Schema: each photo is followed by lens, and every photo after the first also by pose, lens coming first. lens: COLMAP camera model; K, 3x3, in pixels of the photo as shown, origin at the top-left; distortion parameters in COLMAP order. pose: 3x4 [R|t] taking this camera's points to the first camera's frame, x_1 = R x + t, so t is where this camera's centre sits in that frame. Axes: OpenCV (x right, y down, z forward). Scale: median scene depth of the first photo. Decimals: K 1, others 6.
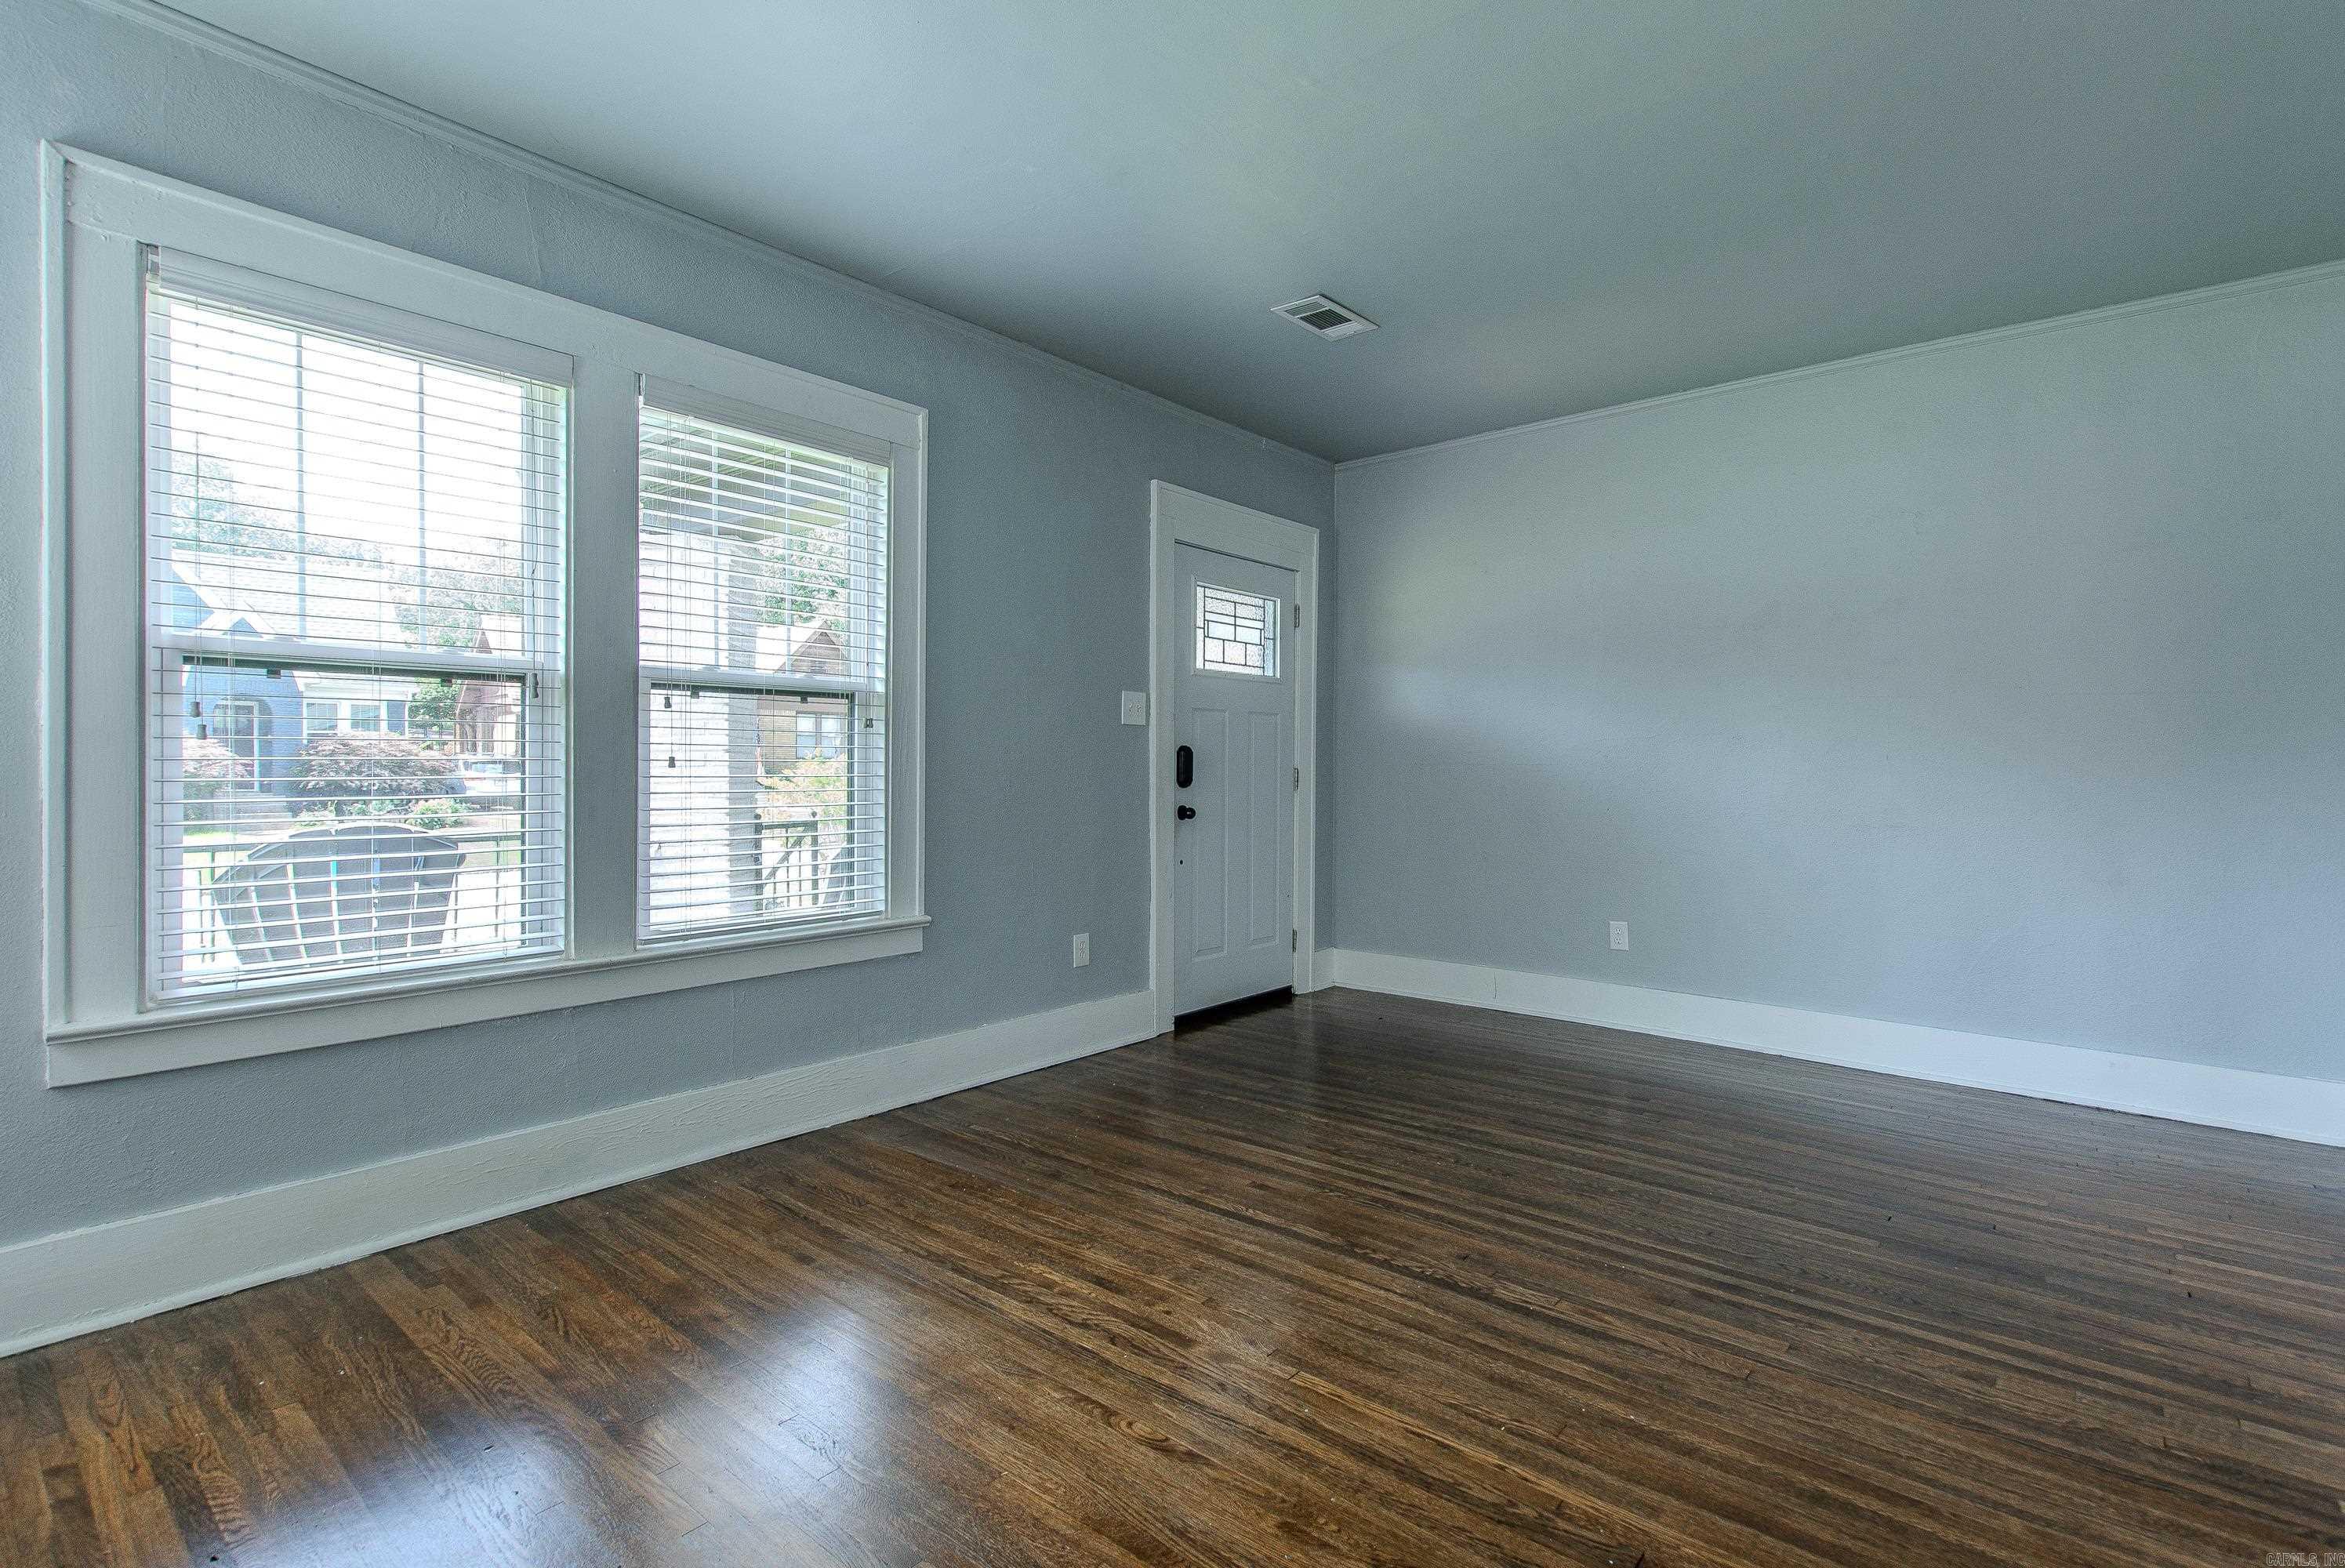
lens RADIAL K [[1102.9, 0, 1187.0], [0, 1102.9, 783.7], [0, 0, 1]] dist [-0.002768, -0.000832]
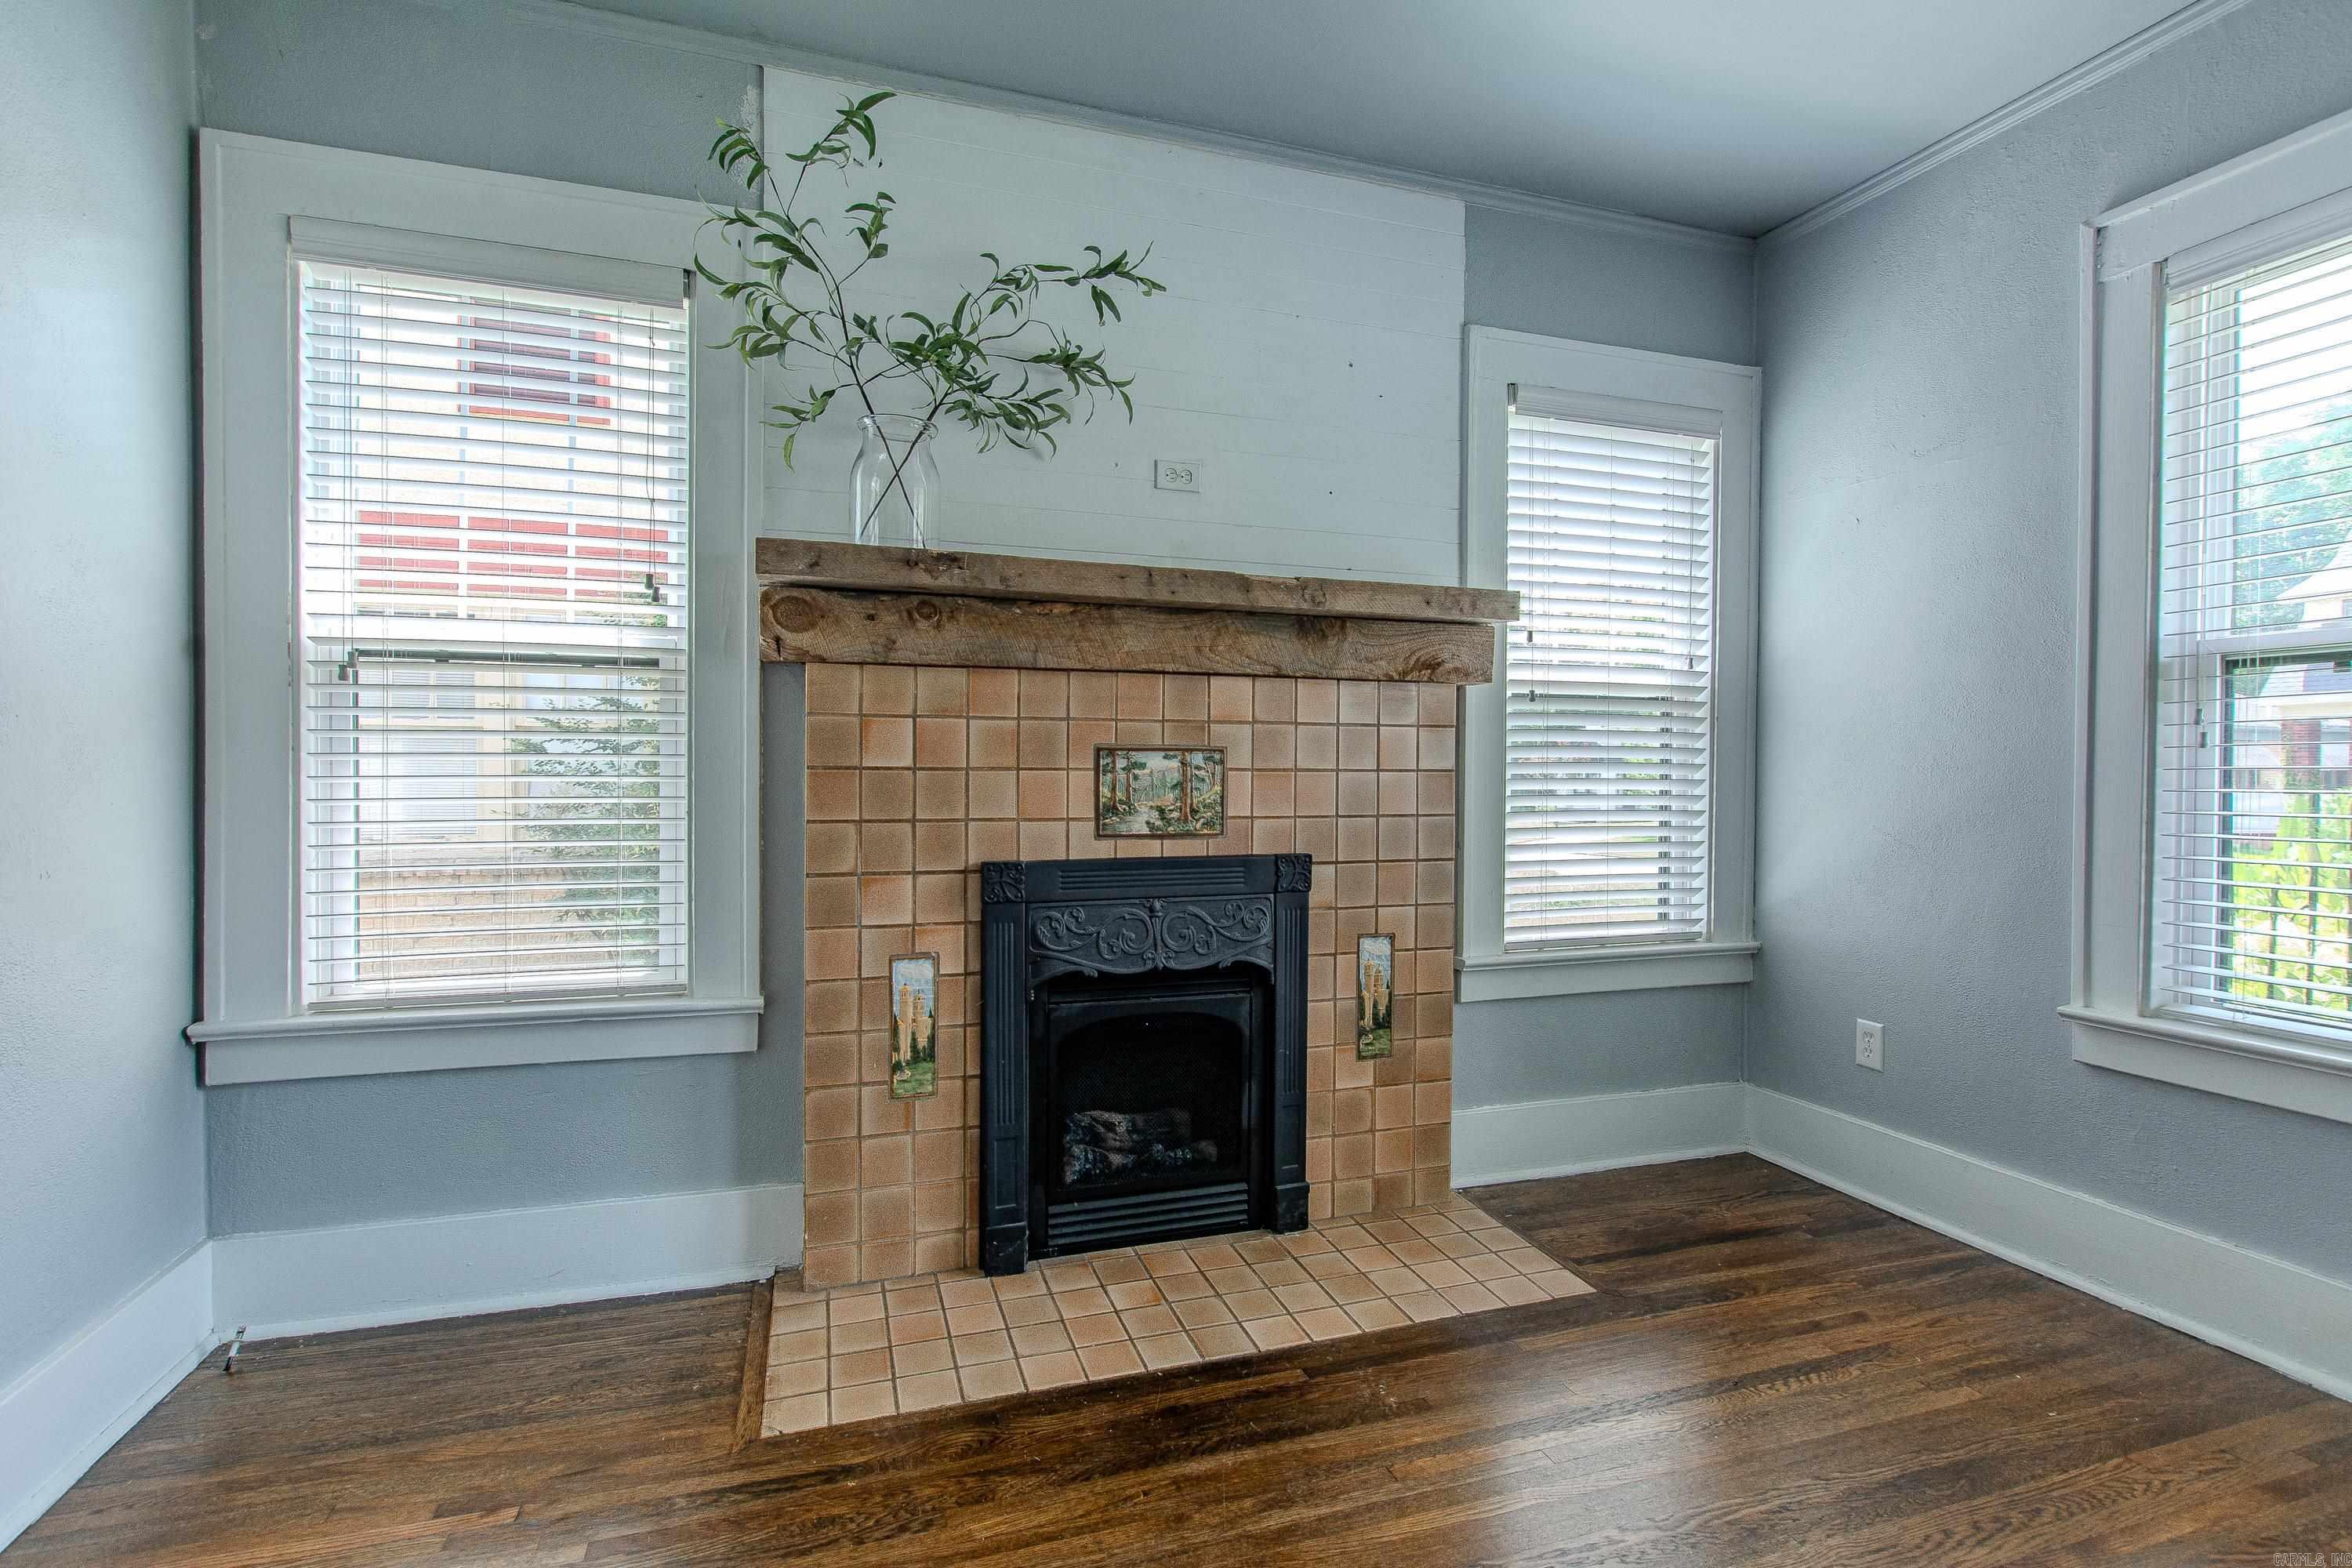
lens RADIAL K [[1098.5, 0, 1176.0], [0, 1098.5, 784.0], [0, 0, 1]] dist [-0.003513, -0.000798]
pose [[-0.528144, 0.004280, -0.849144, 0.283594], [-0.018006, 0.999706, 0.016238, -0.006470], [0.848964, 0.023866, -0.527912, 0.556365]]
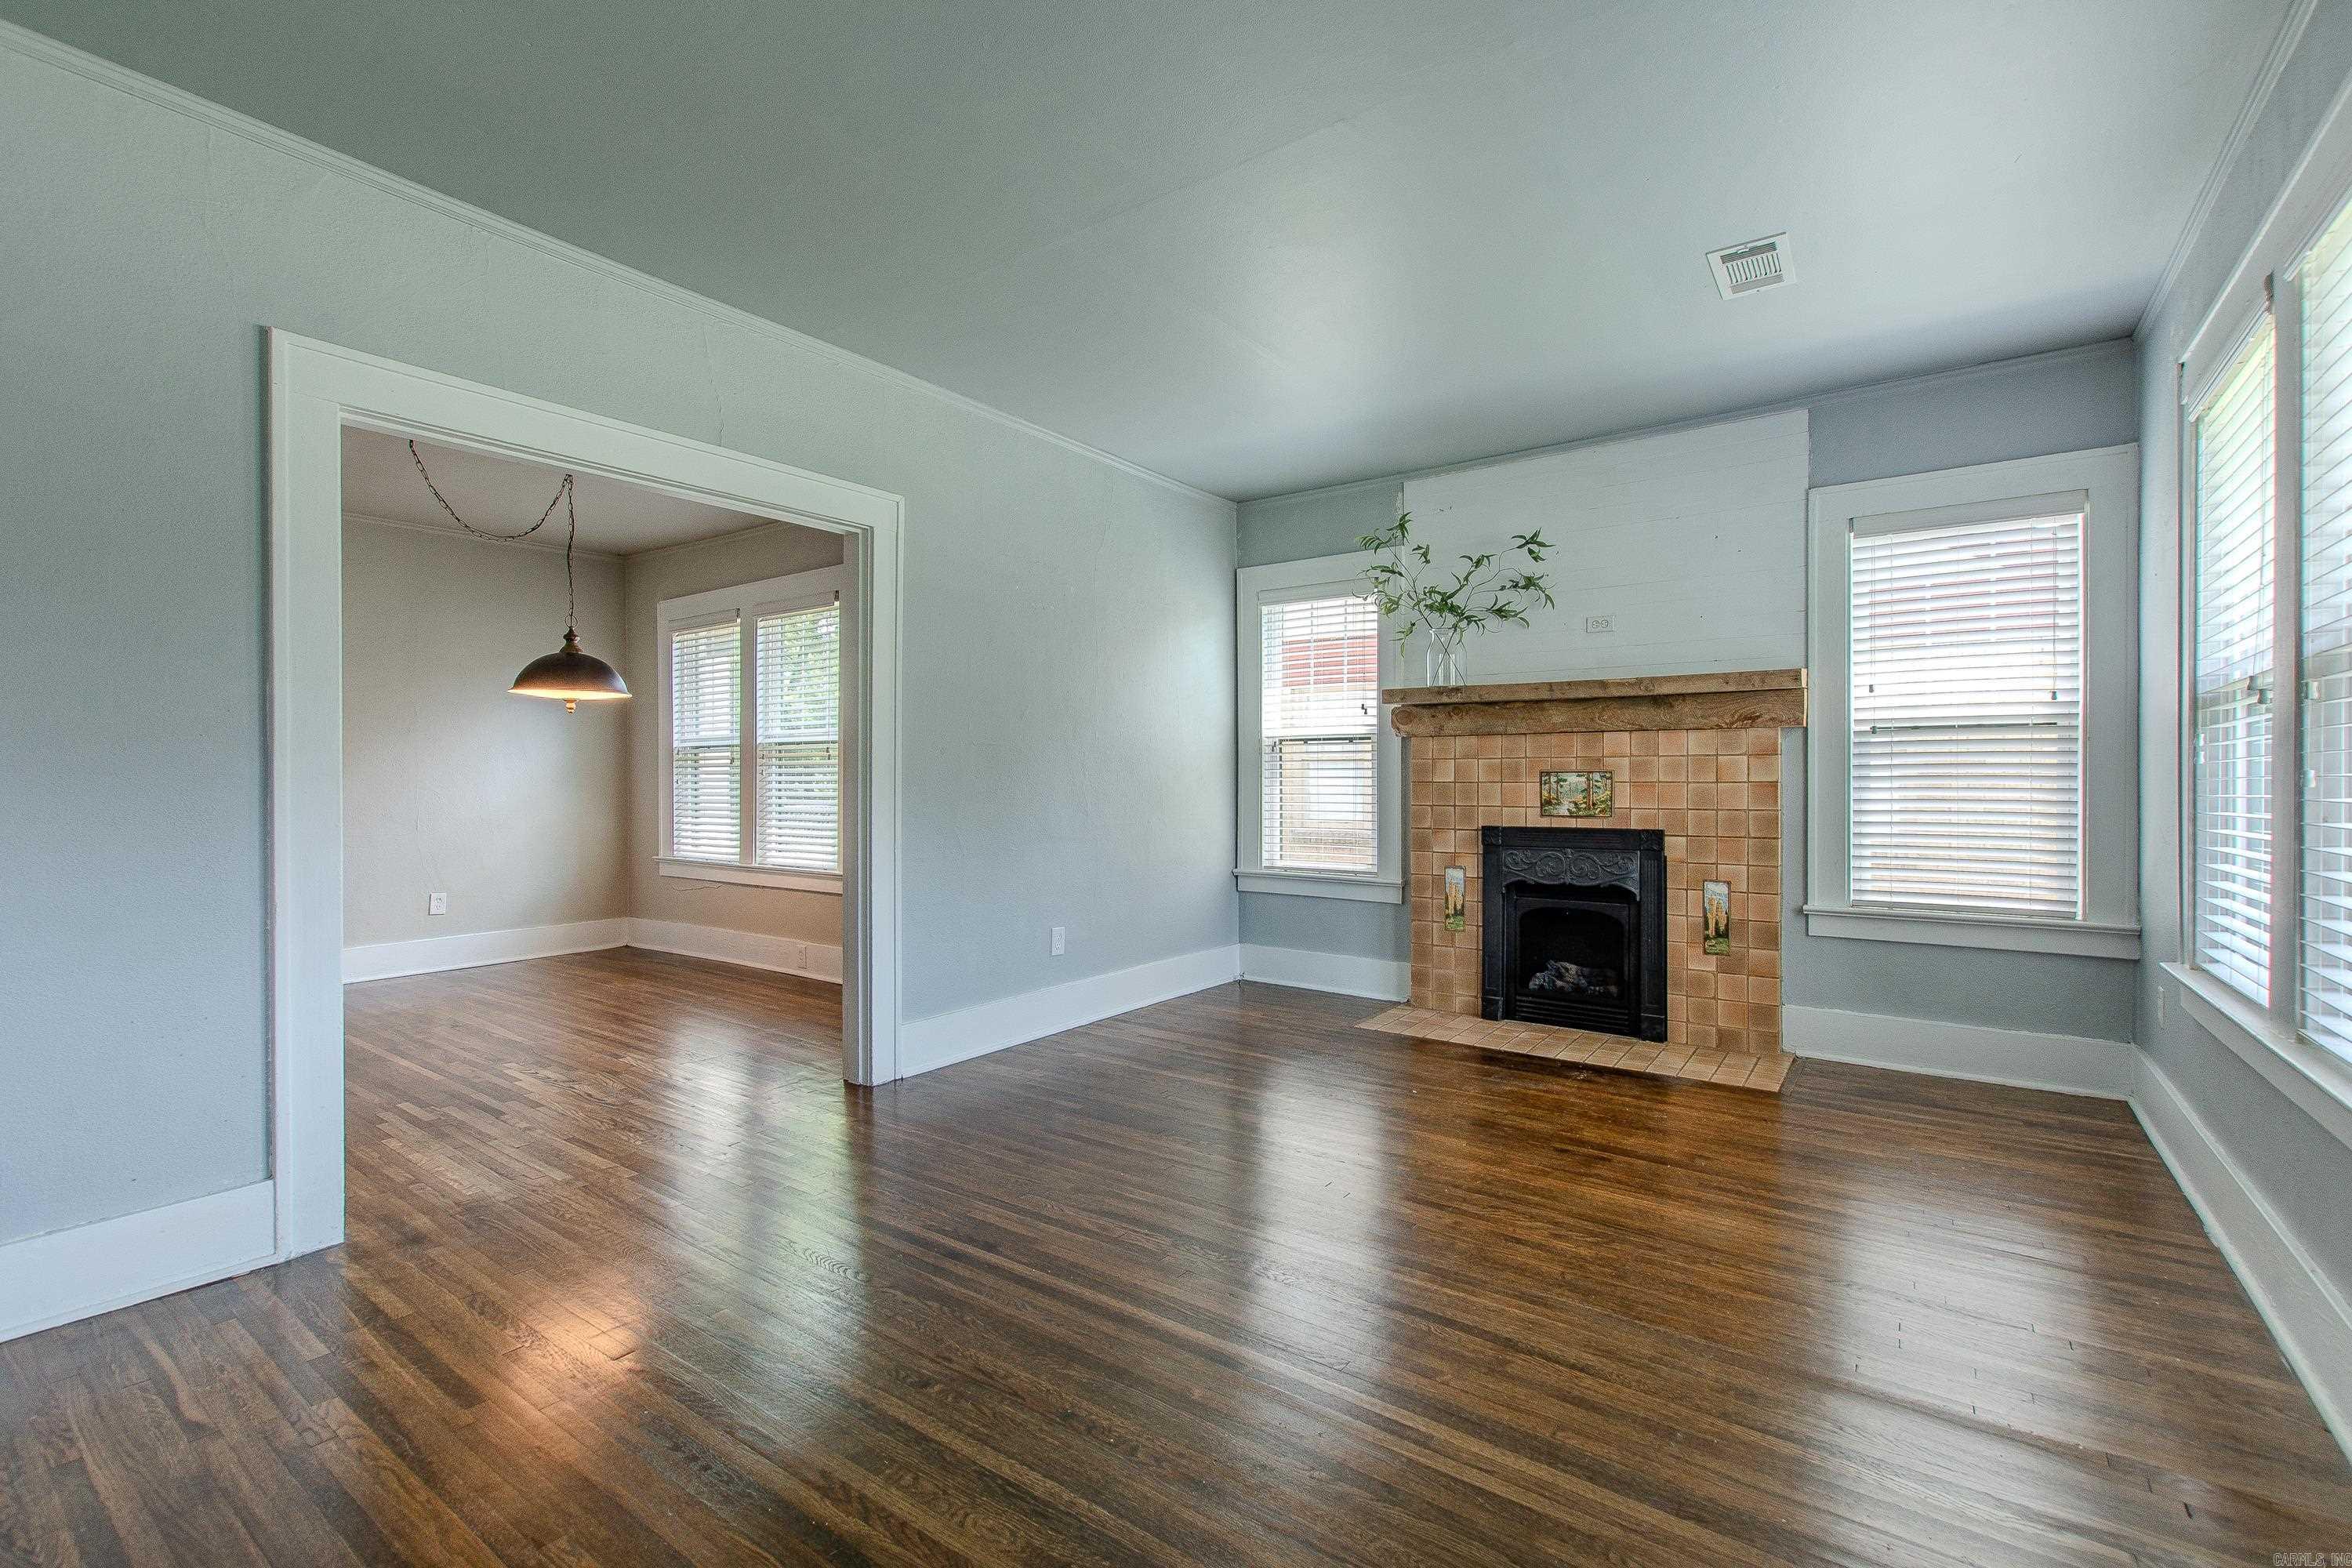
lens RADIAL K [[1027.8, 0, 1185.0], [0, 1027.8, 782.6], [0, 0, 1]] dist [0.001107, -0.000032]
pose [[-0.997367, -0.002874, -0.072466, 0.260809], [-0.003984, 0.999877, 0.015171, -0.023593], [0.072413, 0.015419, -0.997256, 1.562316]]
